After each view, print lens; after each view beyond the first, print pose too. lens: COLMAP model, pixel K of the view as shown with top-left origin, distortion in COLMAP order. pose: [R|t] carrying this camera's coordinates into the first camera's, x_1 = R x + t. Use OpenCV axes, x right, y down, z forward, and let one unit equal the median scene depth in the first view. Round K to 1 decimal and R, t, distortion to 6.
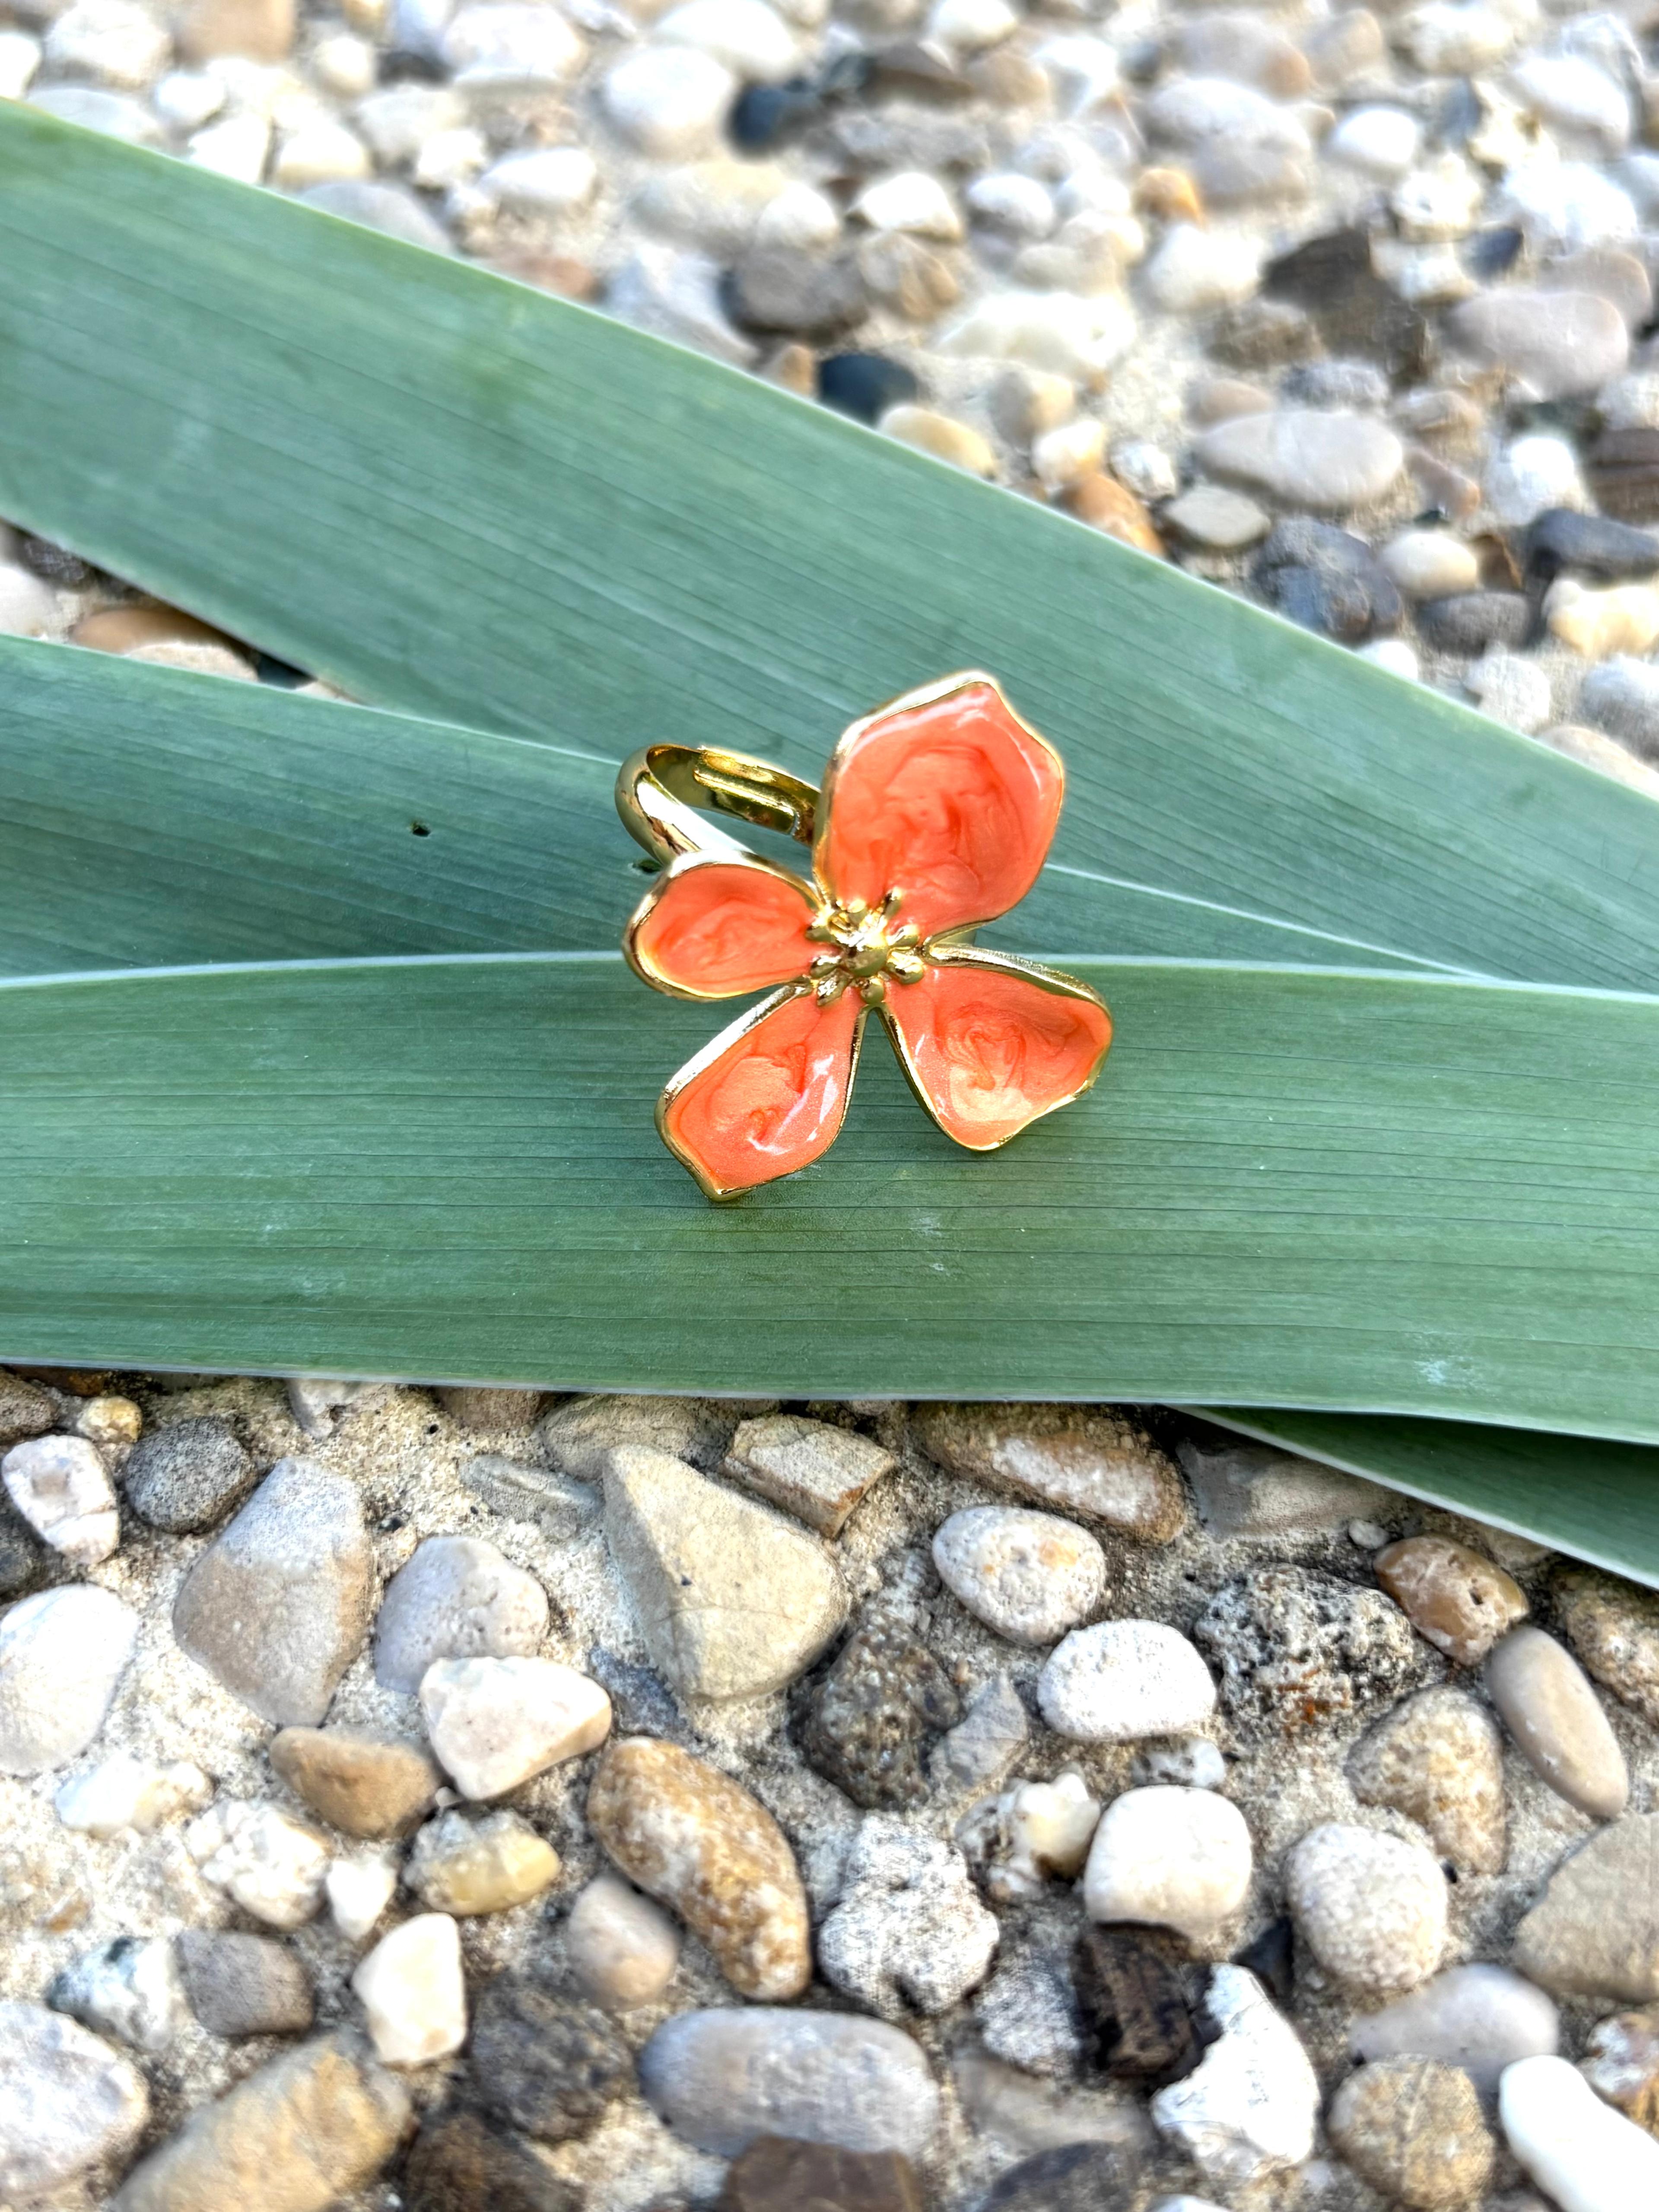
lens RADIAL K [[2613.5, 0, 832.9], [0, 2613.5, 1082.1], [0, 0, 1]] dist [-0.043661, -0.135827]
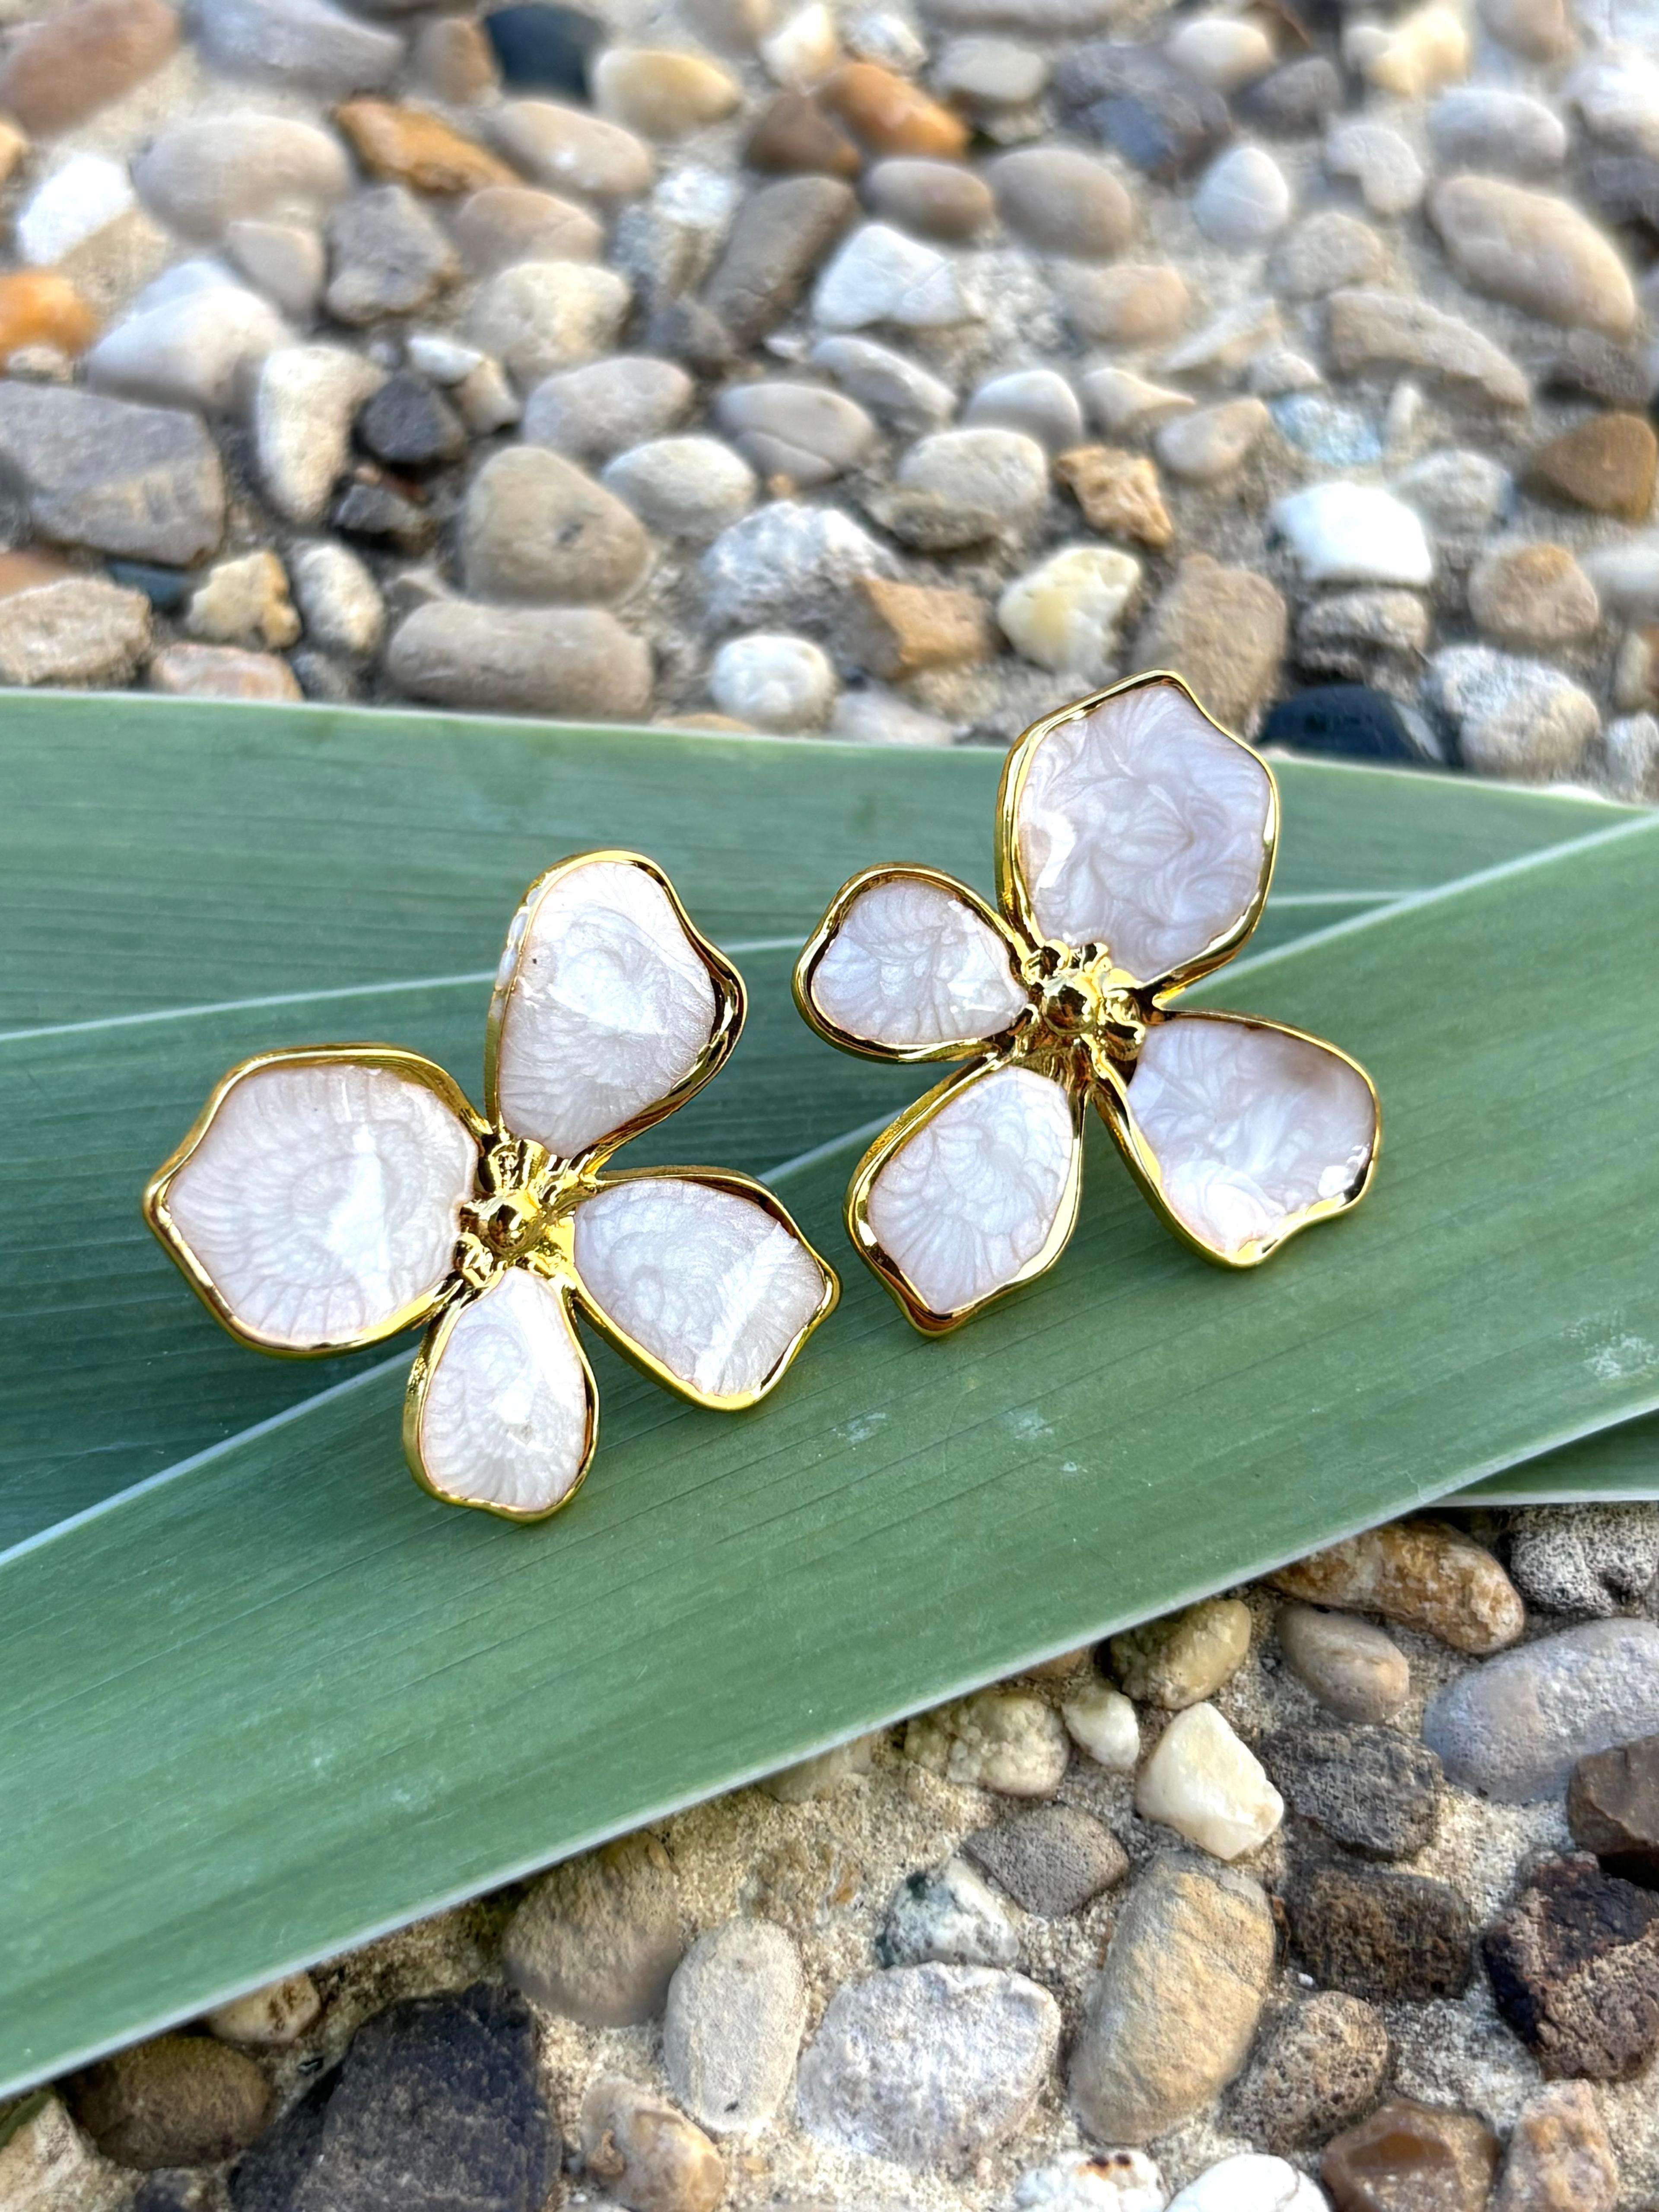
lens RADIAL K [[3445.7, 0, 834.0], [0, 3445.7, 1088.5], [0, 0, 1]] dist [0.253652, -1.441368]
pose [[0.889182, -0.372527, 0.265668, -0.537970], [0.346158, 0.927393, 0.141836, -0.127731], [-0.299216, -0.034155, 0.953574, -0.199012]]
